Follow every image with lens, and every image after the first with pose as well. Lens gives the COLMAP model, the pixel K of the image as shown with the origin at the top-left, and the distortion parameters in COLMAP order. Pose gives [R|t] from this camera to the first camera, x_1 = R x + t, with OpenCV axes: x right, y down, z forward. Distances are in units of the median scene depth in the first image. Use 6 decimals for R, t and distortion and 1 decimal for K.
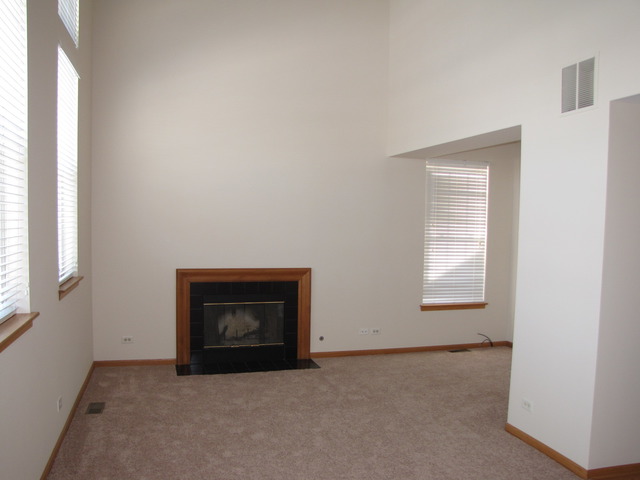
lens RADIAL K [[548.3, 0, 314.9], [0, 548.3, 250.8], [0, 0, 1]] dist [-0.198892, 0.187423]
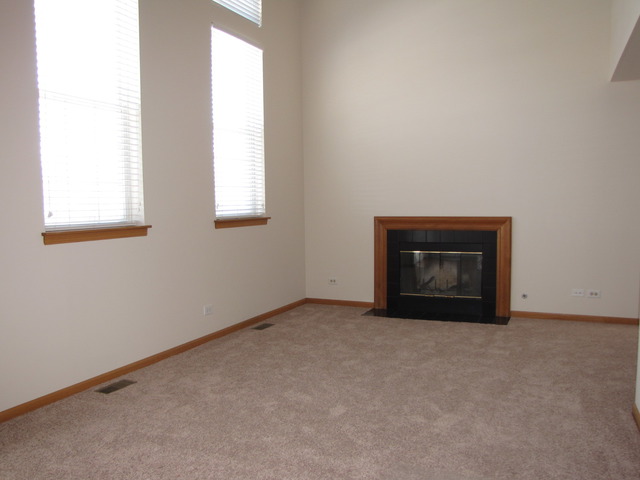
lens RADIAL K [[548.3, 0, 314.9], [0, 548.3, 250.8], [0, 0, 1]] dist [-0.198892, 0.187423]
pose [[0.756153, 0.028636, -0.653768, 0.349655], [-0.011179, 0.999462, 0.030849, 0.067694], [0.654299, -0.016018, 0.756066, 0.116577]]
